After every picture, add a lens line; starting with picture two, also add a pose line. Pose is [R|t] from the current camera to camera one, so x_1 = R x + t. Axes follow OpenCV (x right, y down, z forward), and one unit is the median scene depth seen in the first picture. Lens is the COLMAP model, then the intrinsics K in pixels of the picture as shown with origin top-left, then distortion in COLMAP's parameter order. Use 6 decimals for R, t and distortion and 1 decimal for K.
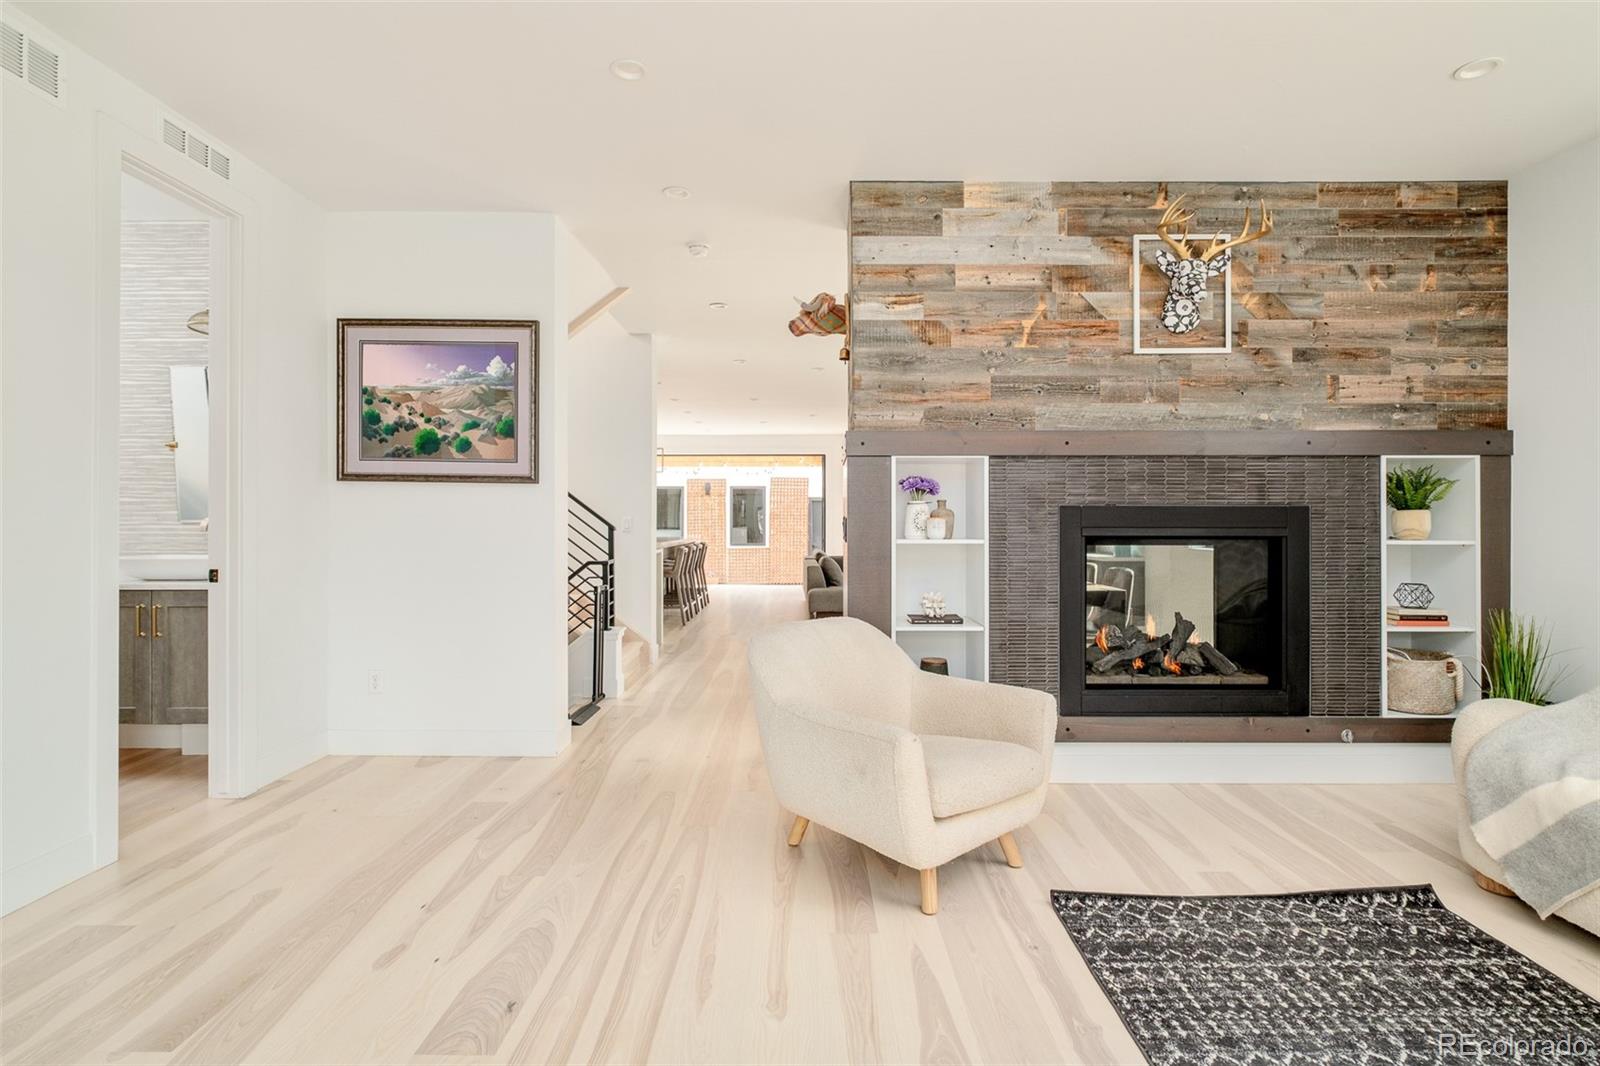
lens RADIAL K [[808.8, 0, 800.3], [0, 808.8, 521.0], [0, 0, 1]] dist [-0.000997, -0.001108]
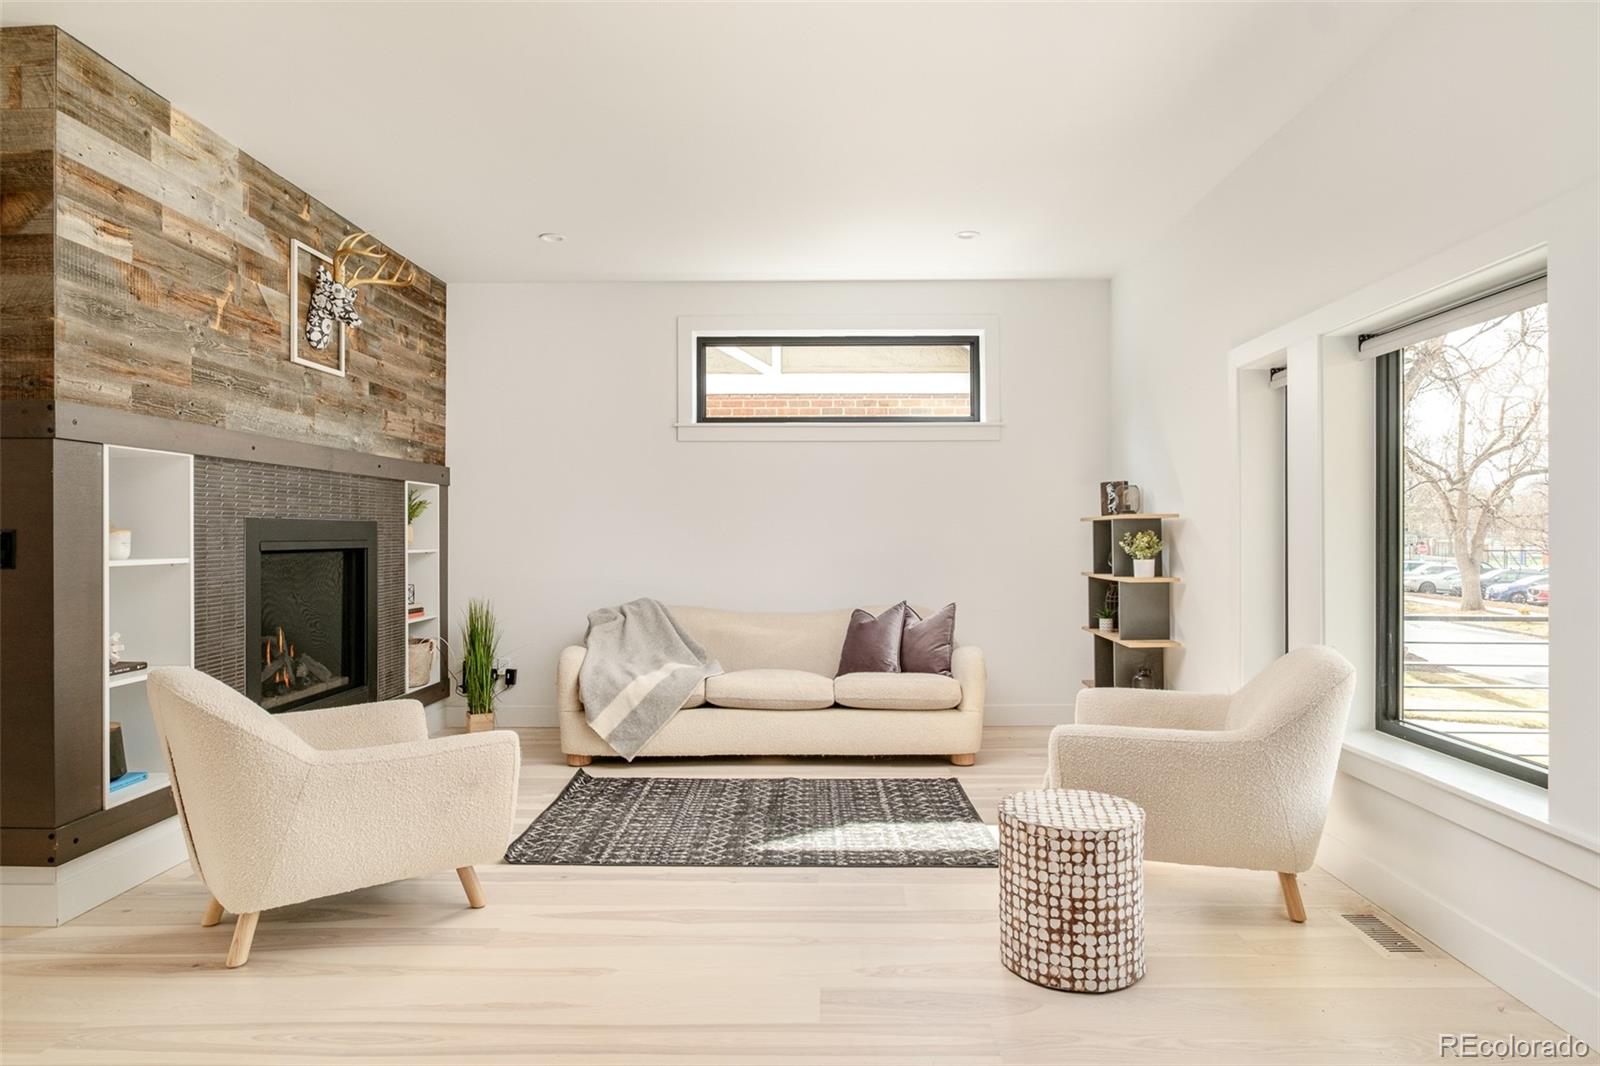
lens RADIAL K [[966.8, 0, 800.5], [0, 966.8, 535.1], [0, 0, 1]] dist [0.000596, -0.000363]
pose [[0.010480, -0.003364, 0.999939, -0.735115], [-0.002415, 0.999991, 0.003389, -0.004427], [-0.999942, -0.002450, 0.010472, 0.378679]]
